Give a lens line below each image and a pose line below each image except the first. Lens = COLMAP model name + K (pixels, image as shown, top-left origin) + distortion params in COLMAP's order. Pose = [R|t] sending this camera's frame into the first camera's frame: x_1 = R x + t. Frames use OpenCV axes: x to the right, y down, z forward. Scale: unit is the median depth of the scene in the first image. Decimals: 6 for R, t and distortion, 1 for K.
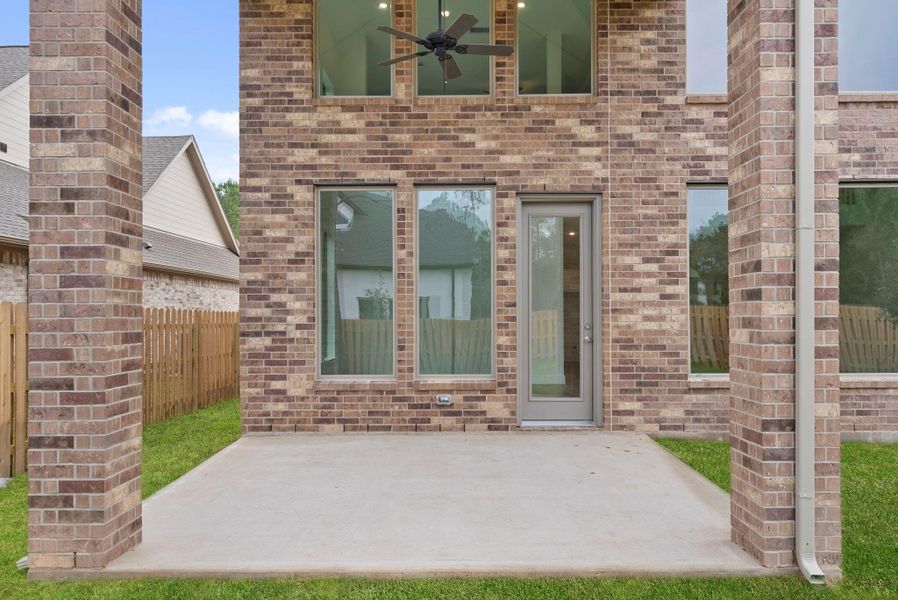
lens RADIAL K [[712.0, 0, 450.2], [0, 712.0, 319.1], [0, 0, 1]] dist [0.003502, 0.002795]
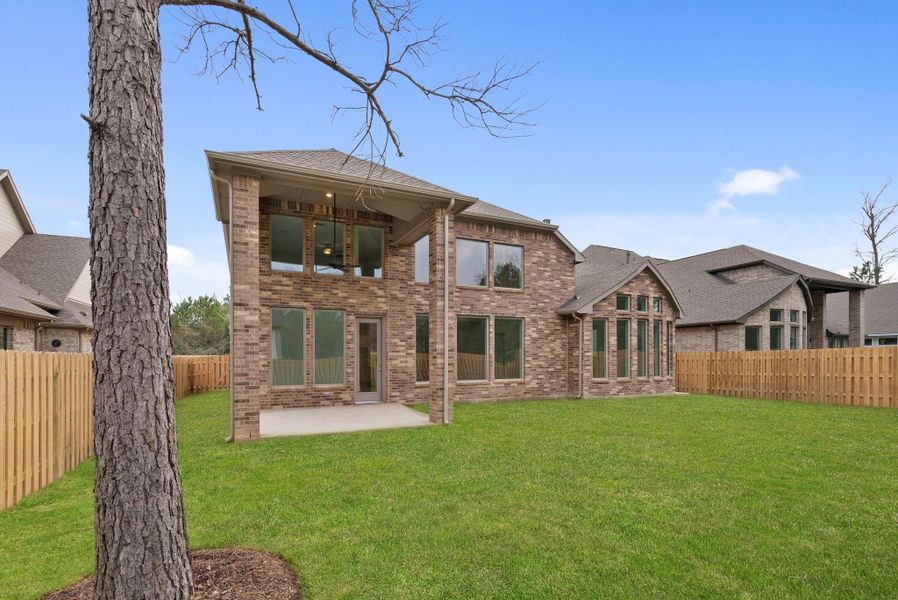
lens RADIAL K [[410.9, 0, 449.0], [0, 410.9, 300.0], [0, 0, 1]] dist [-0.000118, 0.000134]
pose [[0.912275, 0.058032, 0.405447, -0.222702], [0.000725, 0.989681, -0.143286, -0.010112], [-0.409578, 0.131011, 0.902819, -0.566142]]
